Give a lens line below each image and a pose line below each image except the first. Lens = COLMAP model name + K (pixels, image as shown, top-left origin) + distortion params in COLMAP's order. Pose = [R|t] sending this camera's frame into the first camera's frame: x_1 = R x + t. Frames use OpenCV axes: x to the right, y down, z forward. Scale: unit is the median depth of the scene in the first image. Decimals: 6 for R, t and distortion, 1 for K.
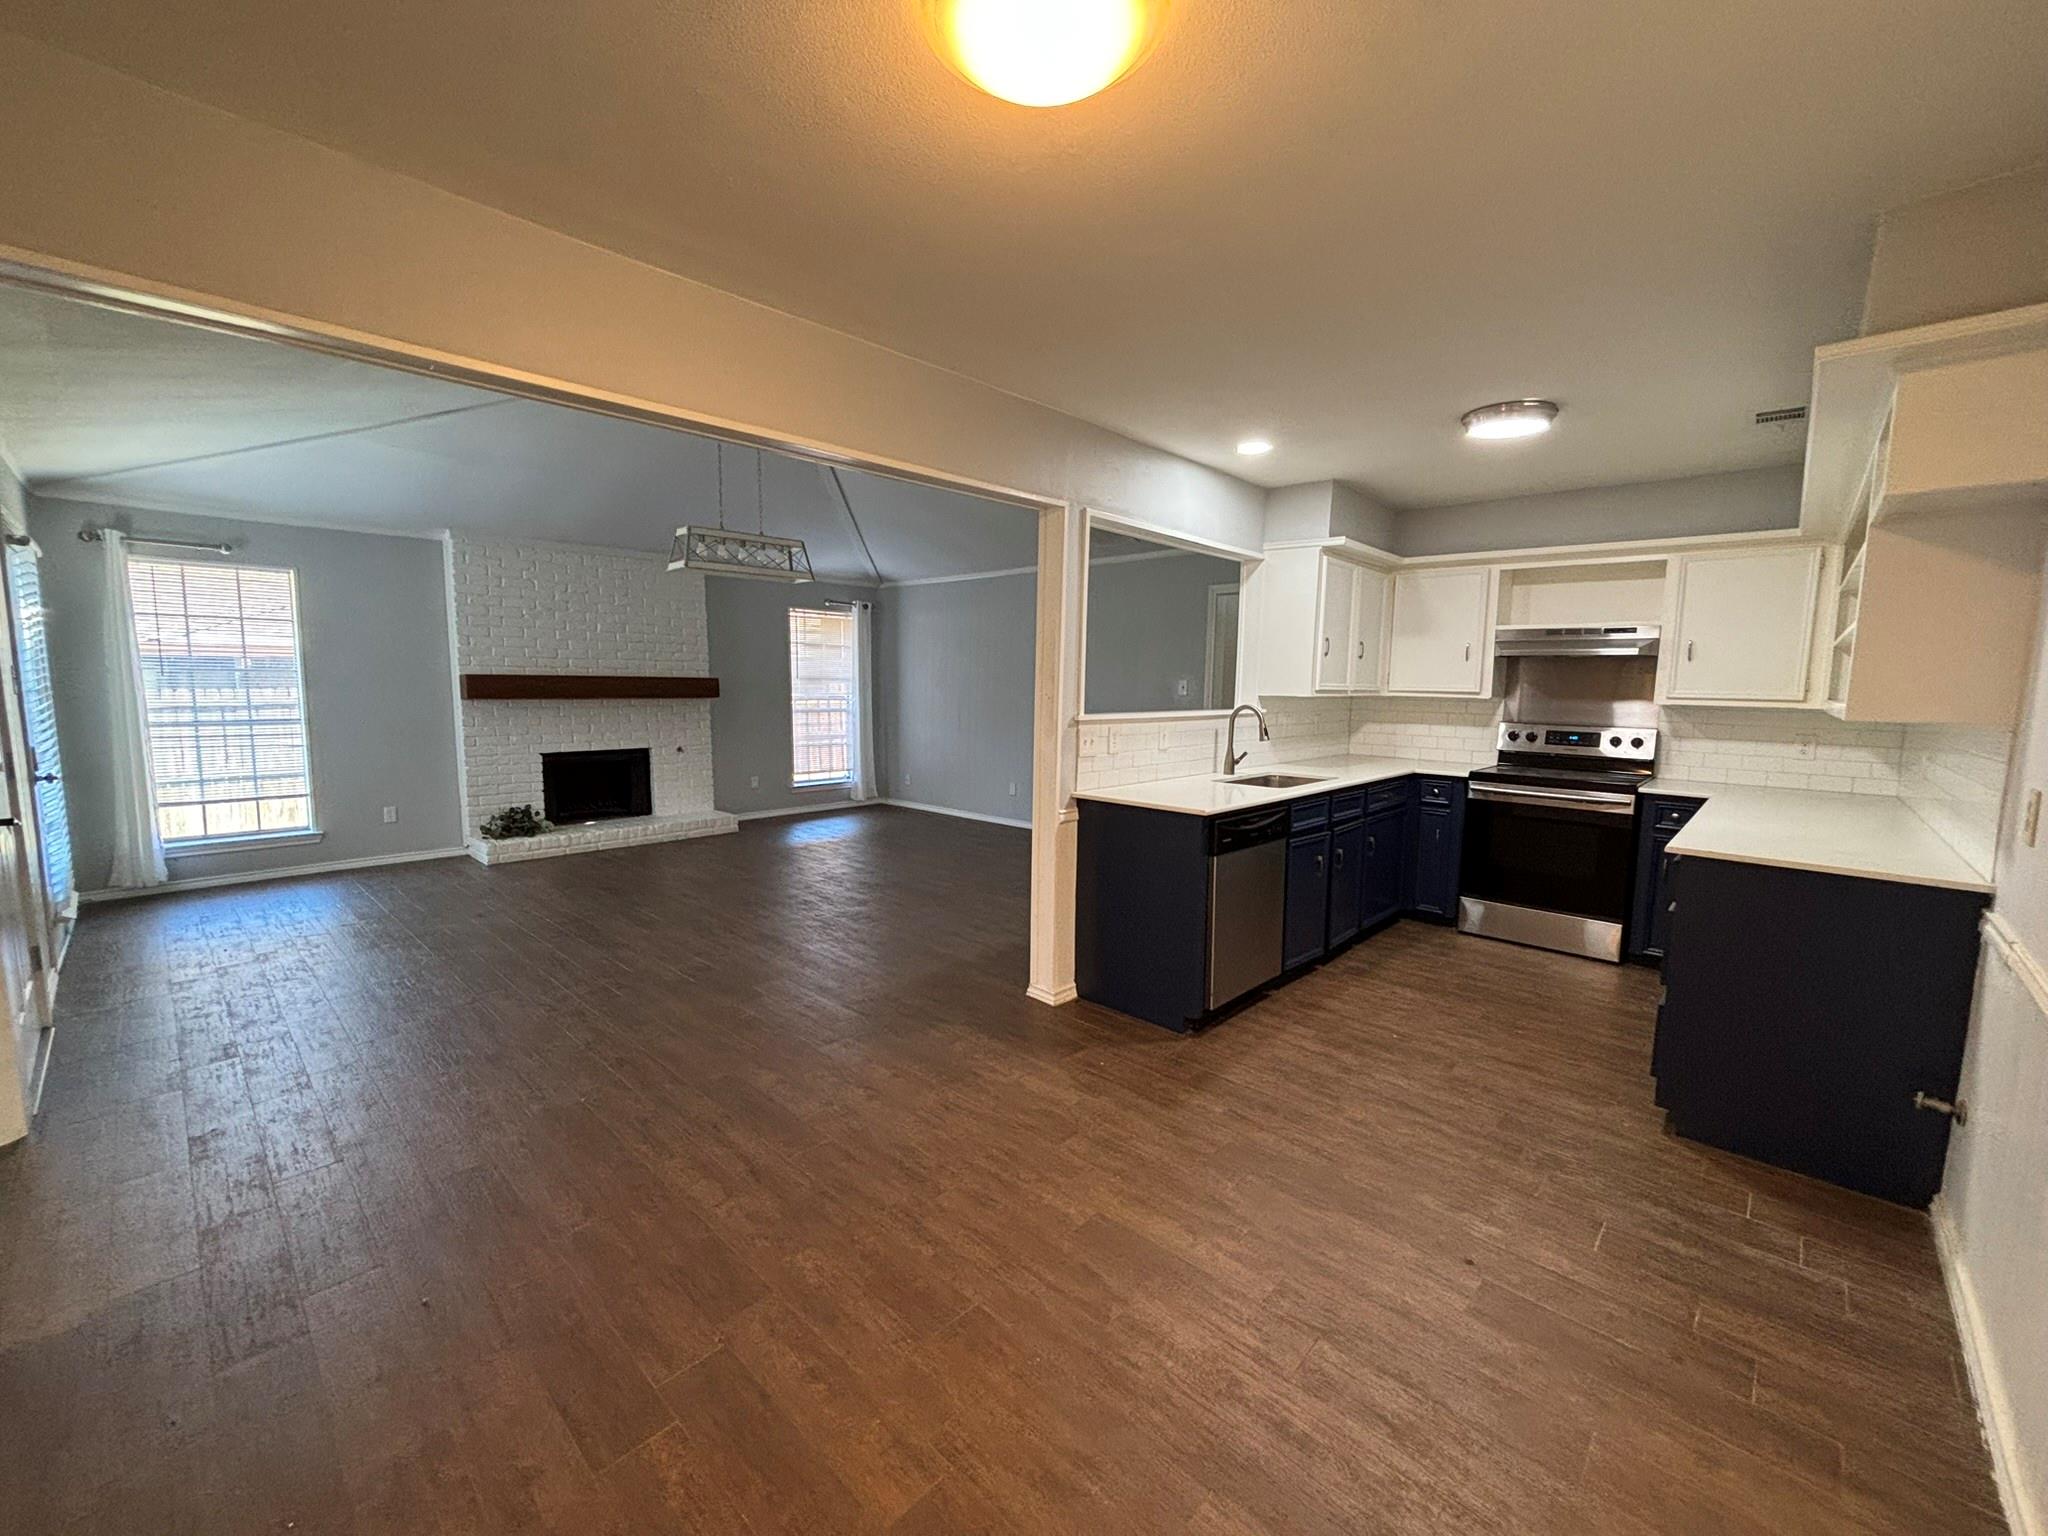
lens RADIAL K [[832.0, 0, 1024.0], [0, 832.0, 768.0], [0, 0, 1]] dist [-0.000139, -0.022049]
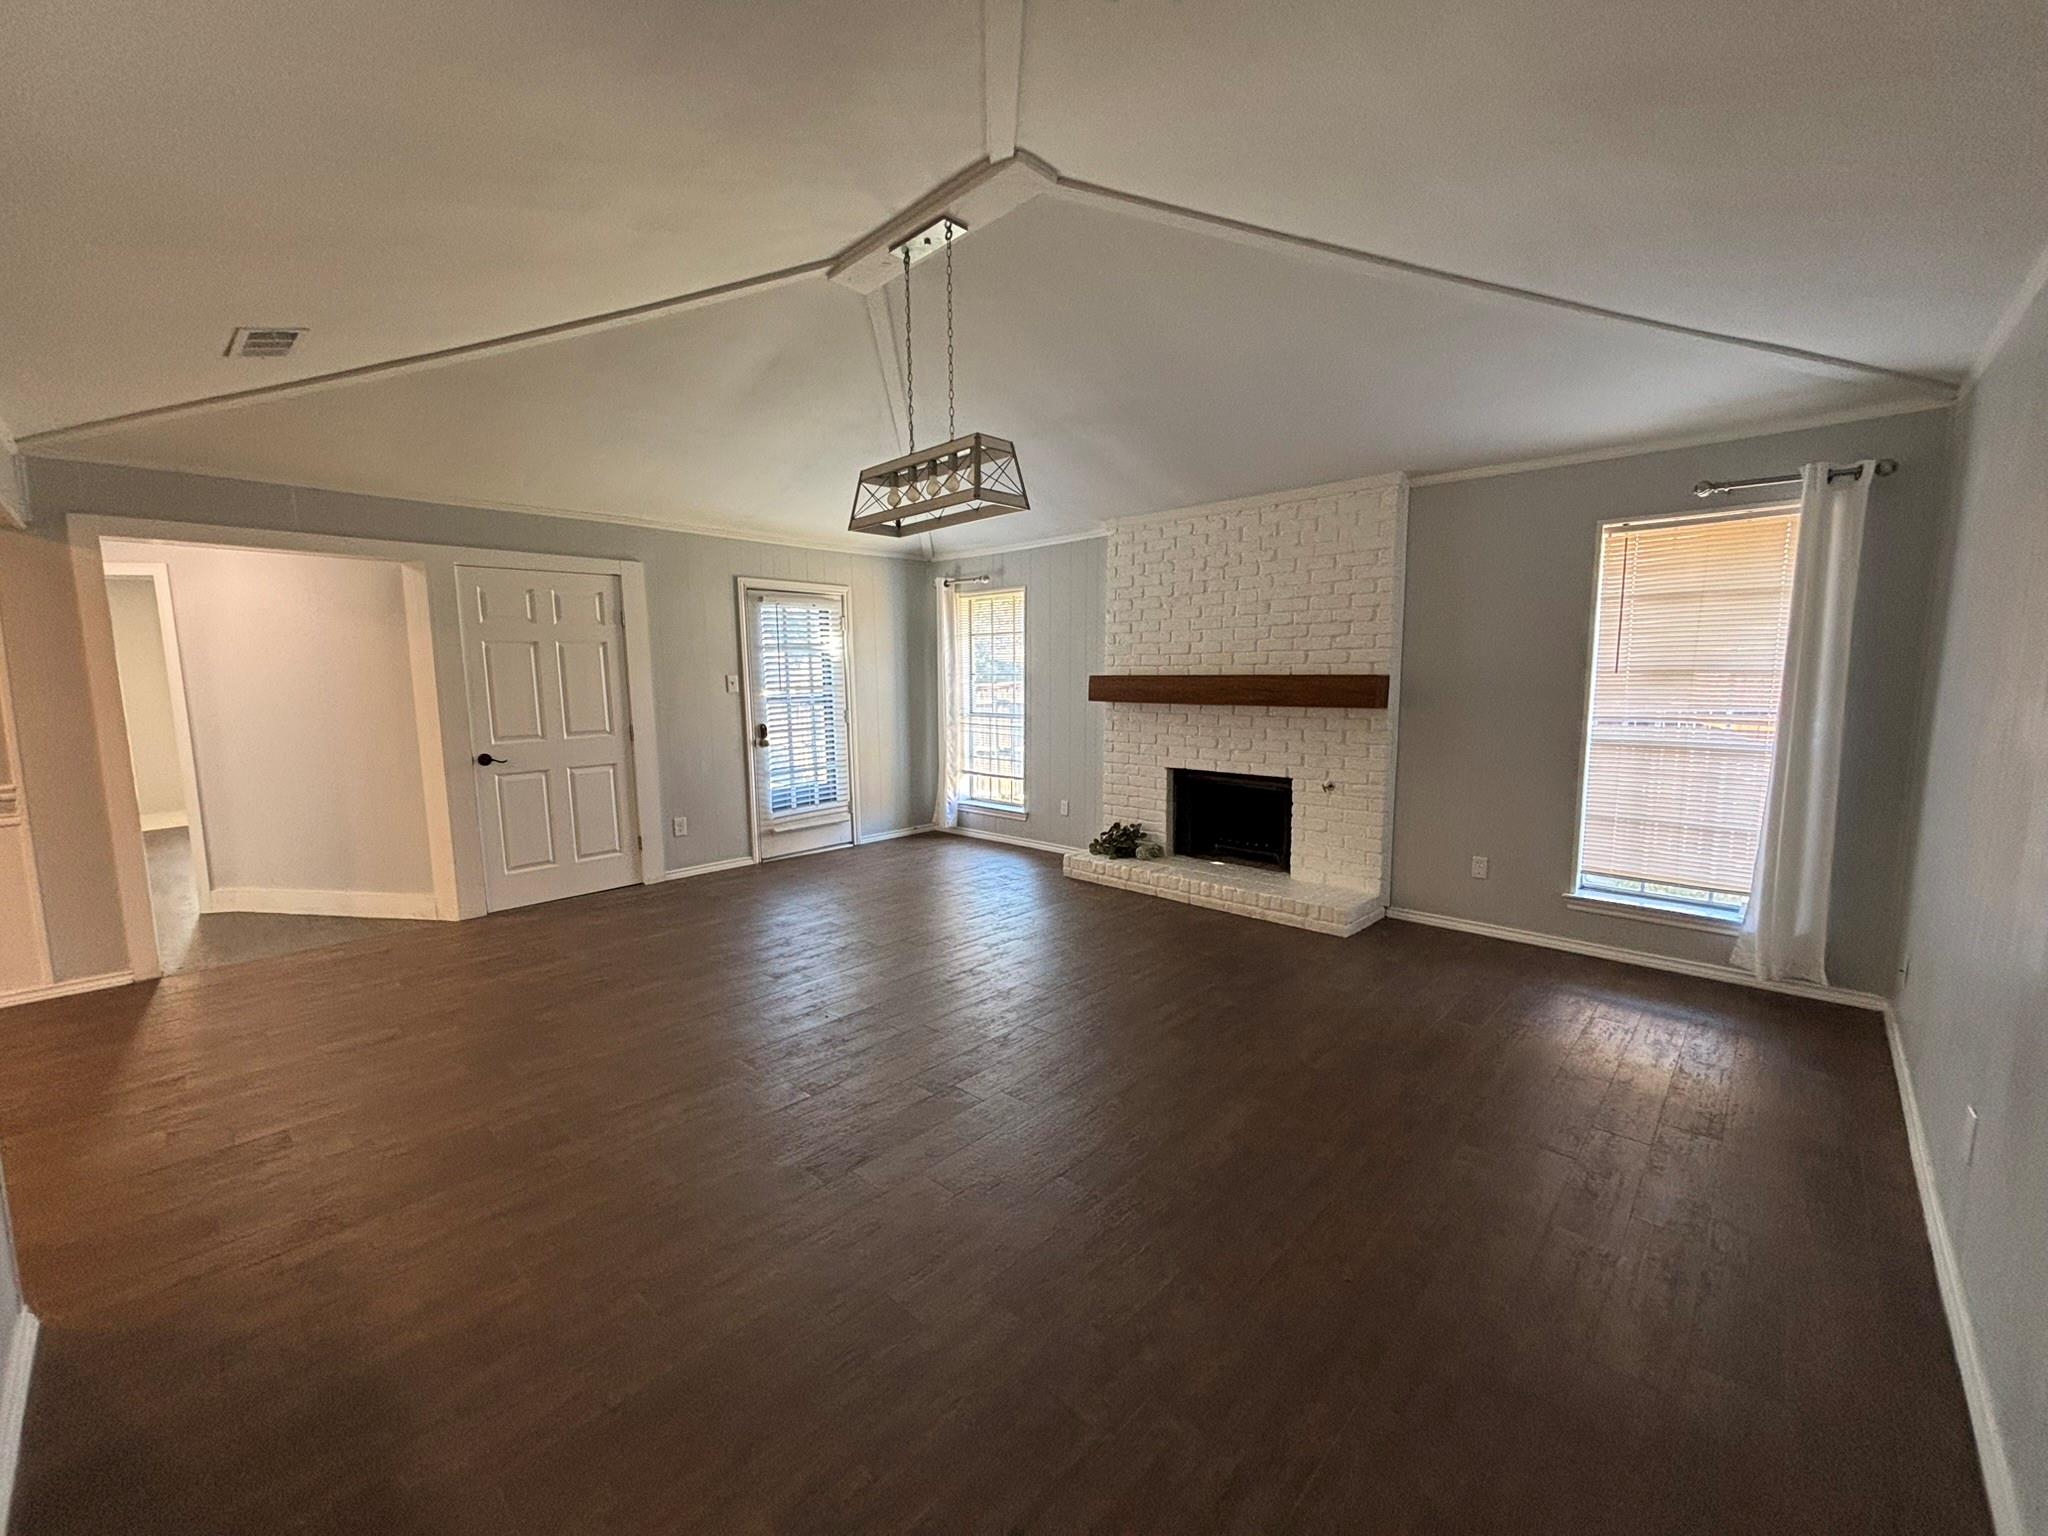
lens RADIAL K [[832.0, 0, 1024.0], [0, 832.0, 768.0], [0, 0, 1]] dist [-0.000139, -0.022049]
pose [[-0.058995, 0.094622, -0.993764, 0.265364], [-0.099726, 0.989959, 0.100180, -0.087640], [0.993264, 0.105014, -0.048967, 0.896956]]
